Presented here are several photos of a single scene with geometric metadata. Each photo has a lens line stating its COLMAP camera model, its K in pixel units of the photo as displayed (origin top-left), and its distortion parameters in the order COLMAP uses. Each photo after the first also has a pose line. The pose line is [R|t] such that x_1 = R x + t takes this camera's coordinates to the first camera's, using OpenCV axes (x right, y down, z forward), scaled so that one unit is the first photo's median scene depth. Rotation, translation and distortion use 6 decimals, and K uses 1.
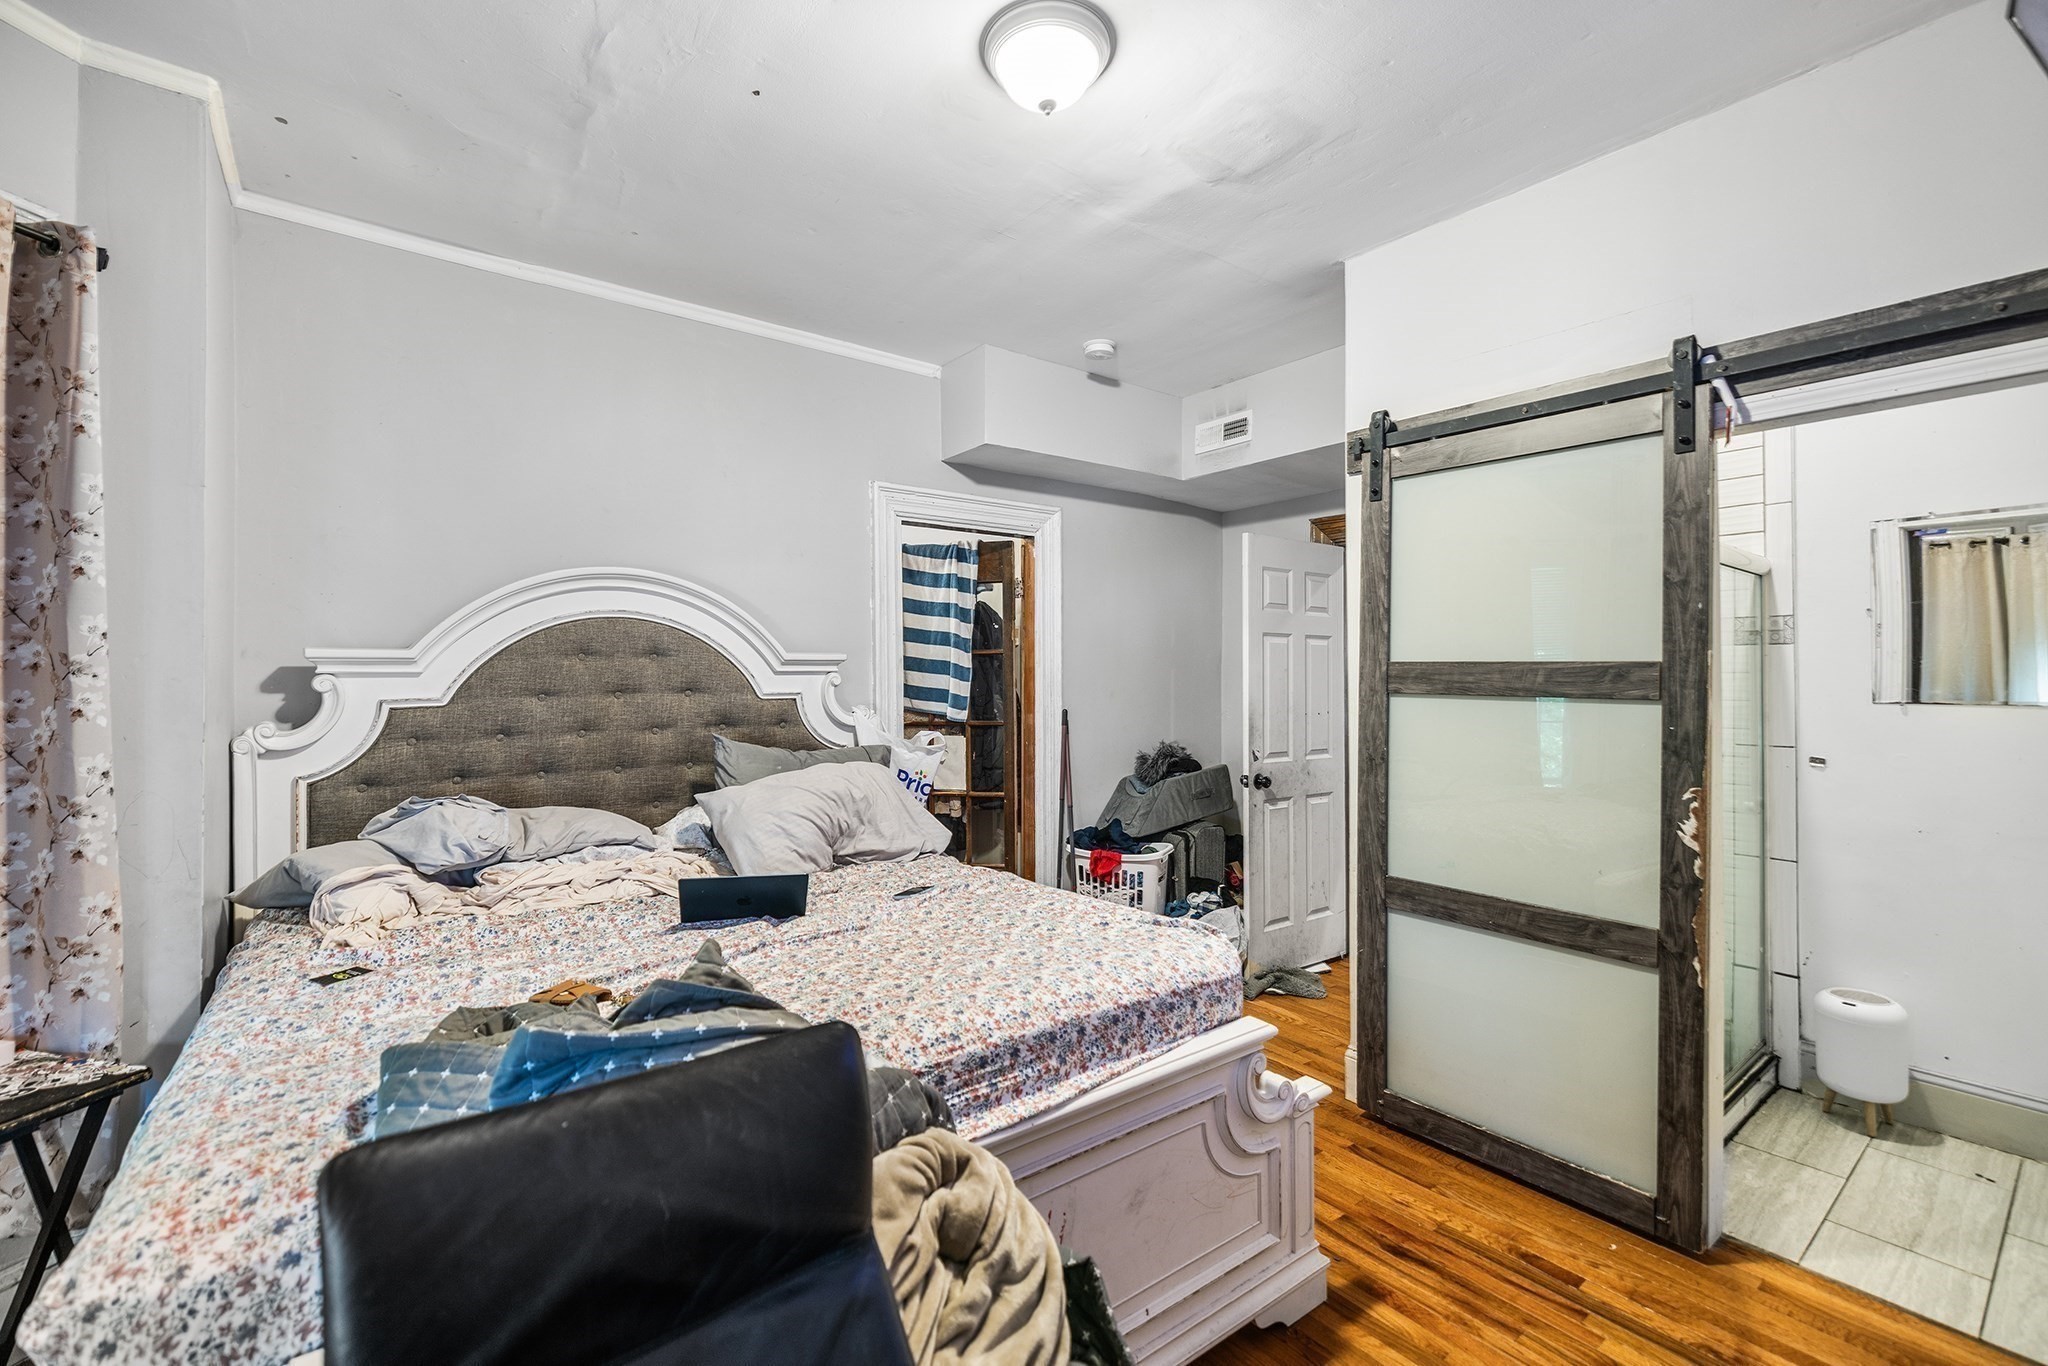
lens RADIAL K [[871.1, 0, 1030.1], [0, 871.1, 672.1], [0, 0, 1]] dist [0.001499, 0.000096]
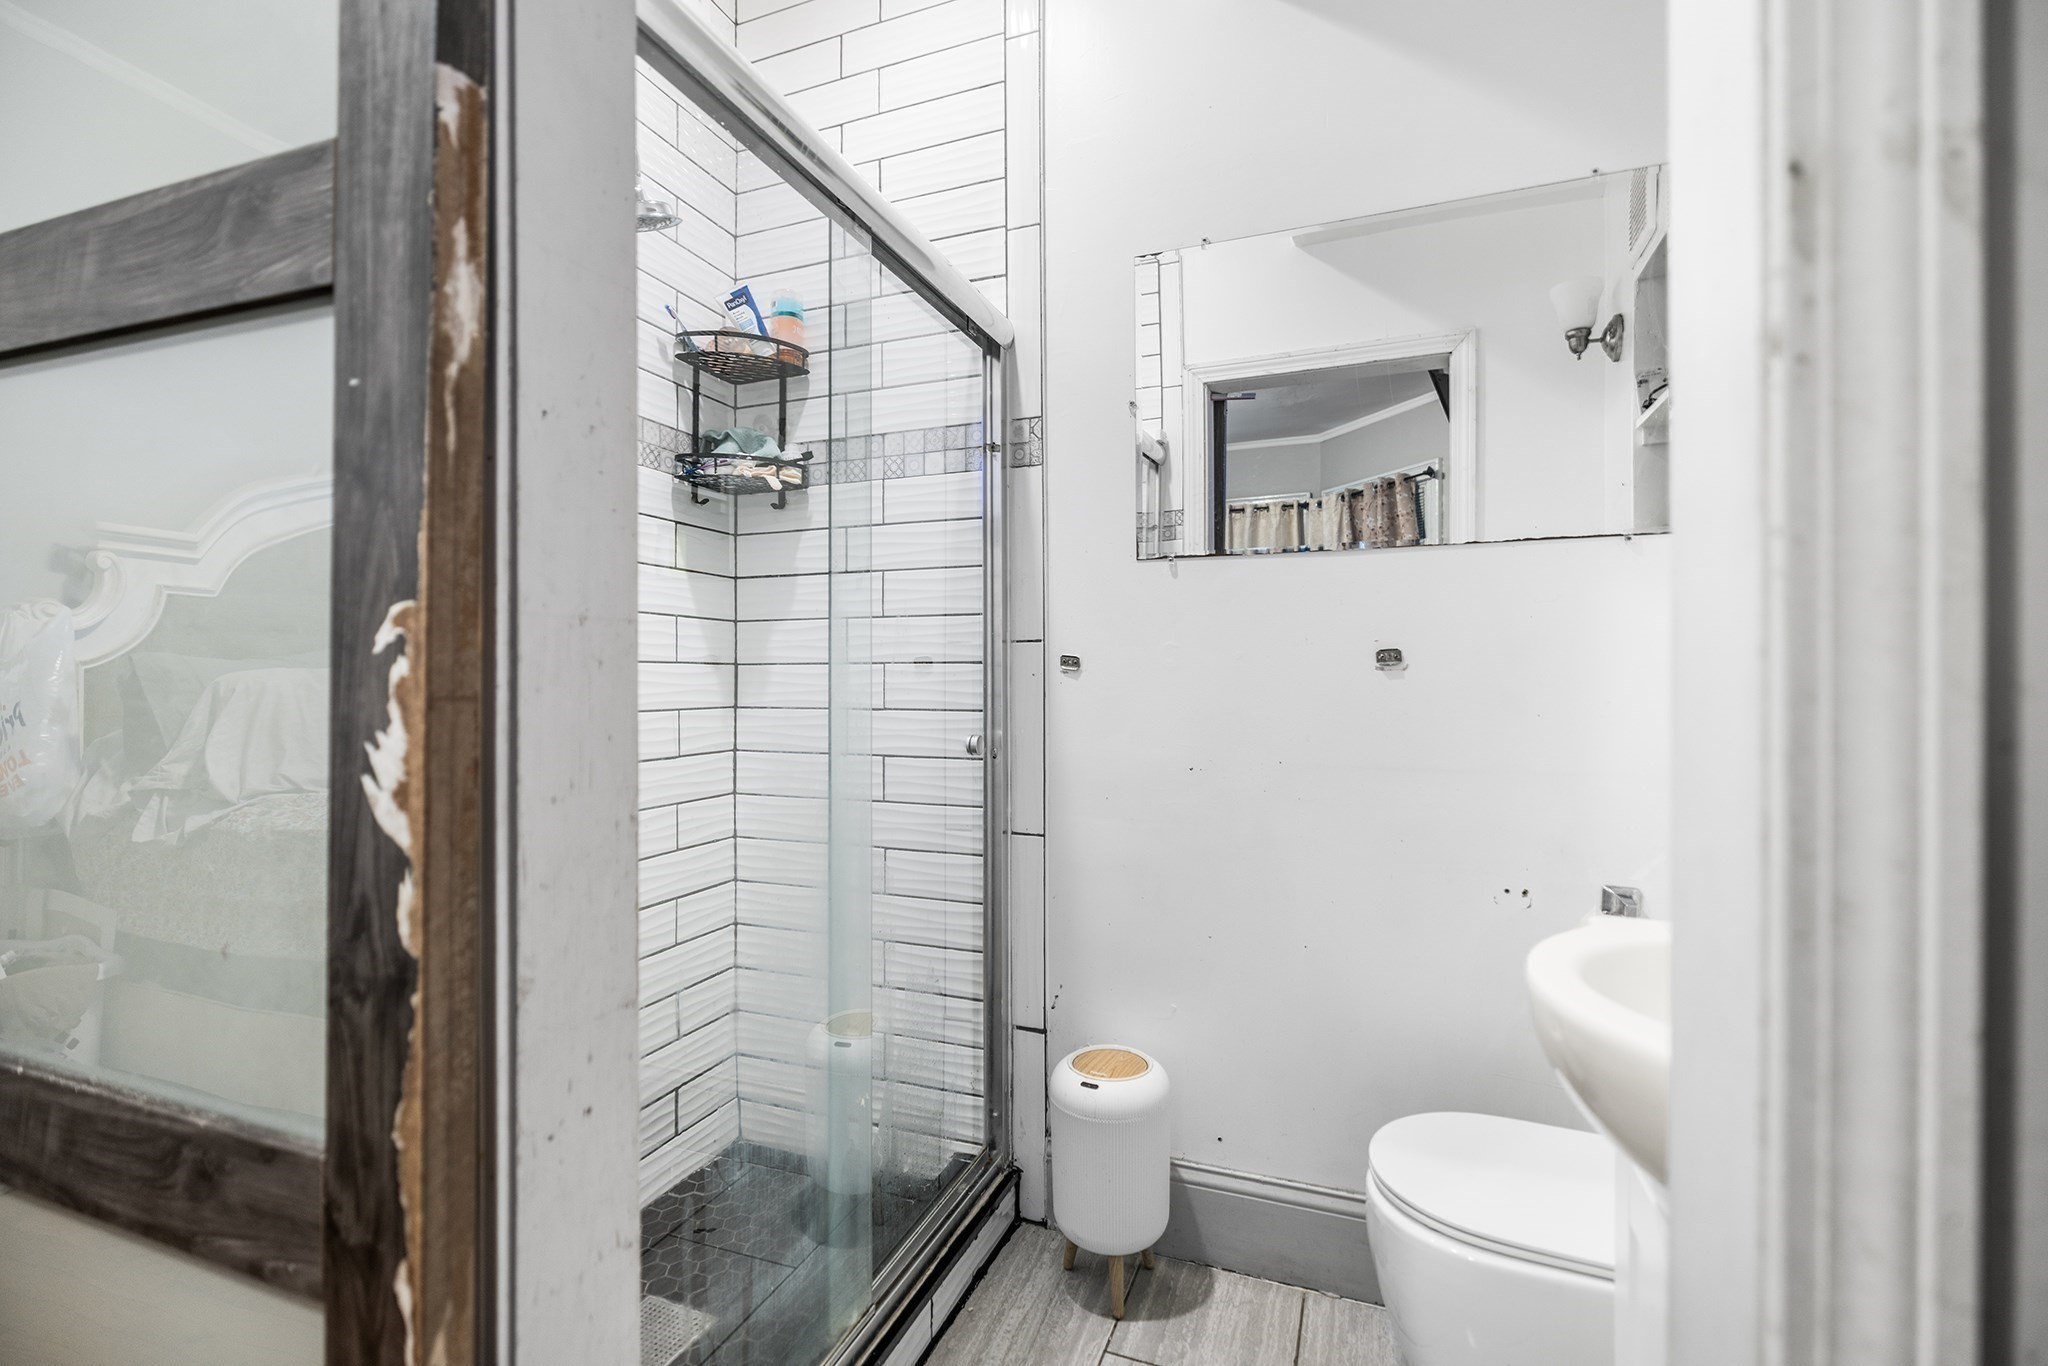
lens RADIAL K [[913.7, 0, 1021.5], [0, 913.7, 682.4], [0, 0, 1]] dist [-0.003277, -0.000003]
pose [[0.860529, -0.003404, 0.509390, 0.606269], [-0.001733, 0.999952, 0.009609, 0.118762], [-0.509398, -0.009152, 0.860482, 0.524740]]
